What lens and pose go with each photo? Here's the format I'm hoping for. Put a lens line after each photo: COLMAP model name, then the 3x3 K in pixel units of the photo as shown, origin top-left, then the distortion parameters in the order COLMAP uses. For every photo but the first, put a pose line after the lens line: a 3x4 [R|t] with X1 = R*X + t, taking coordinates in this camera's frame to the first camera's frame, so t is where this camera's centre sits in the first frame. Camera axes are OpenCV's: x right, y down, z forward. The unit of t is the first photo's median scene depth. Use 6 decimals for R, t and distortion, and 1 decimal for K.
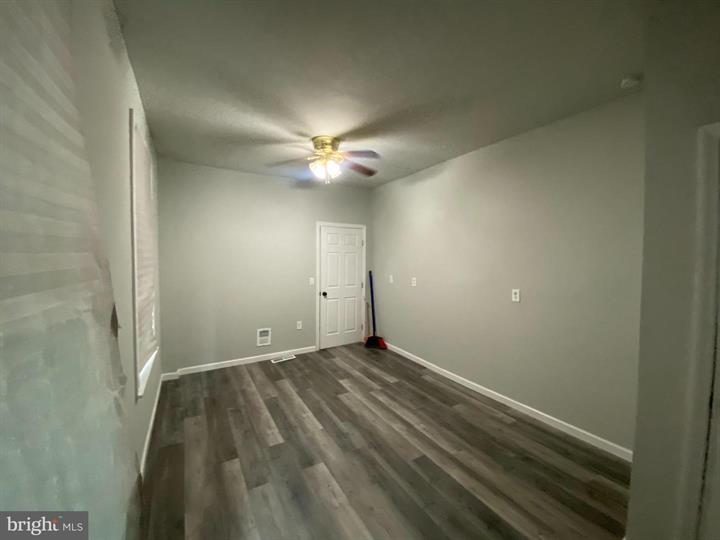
lens RADIAL K [[293.9, 0, 361.8], [0, 293.9, 266.1], [0, 0, 1]] dist [0.026171, -0.023074]
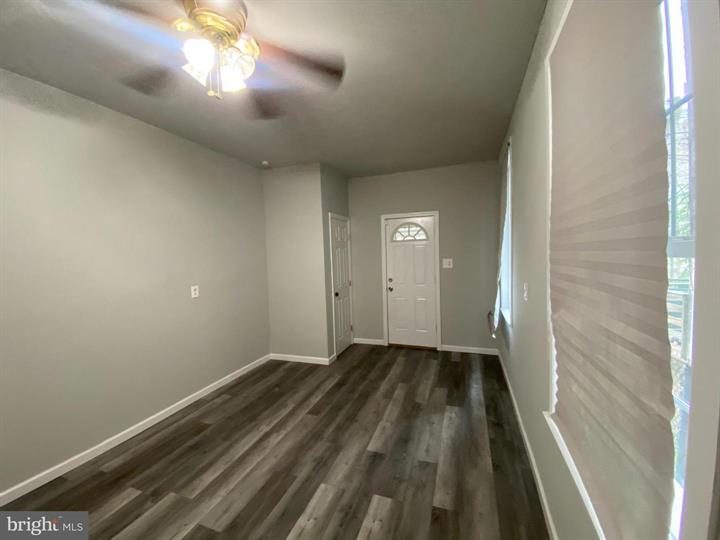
lens RADIAL K [[293.9, 0, 361.8], [0, 293.9, 266.1], [0, 0, 1]] dist [0.026171, -0.023074]
pose [[-0.639197, -0.019938, 0.768784, -0.743932], [0.053987, 0.996034, 0.070718, -0.038918], [-0.767146, 0.086707, -0.635586, 1.333001]]
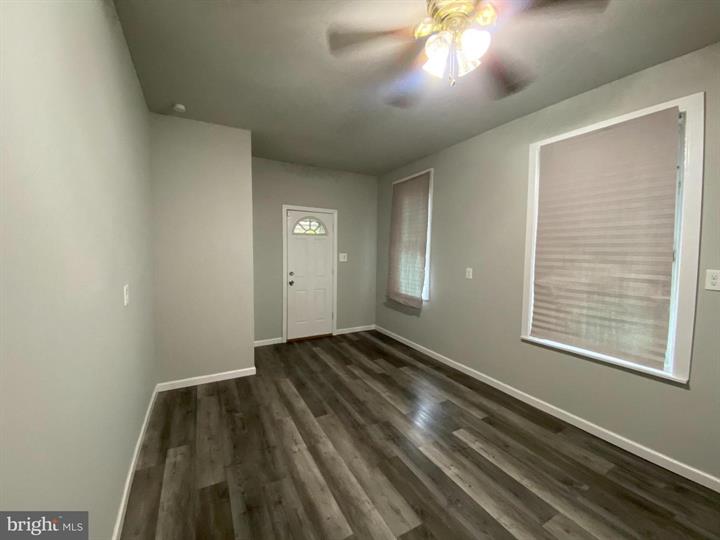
lens RADIAL K [[293.9, 0, 361.8], [0, 293.9, 266.1], [0, 0, 1]] dist [0.026171, -0.023074]
pose [[-0.999160, -0.017834, 0.036906, 0.004974], [-0.014351, 0.995604, 0.092556, -0.029357], [-0.038395, 0.091948, -0.995023, 1.761942]]
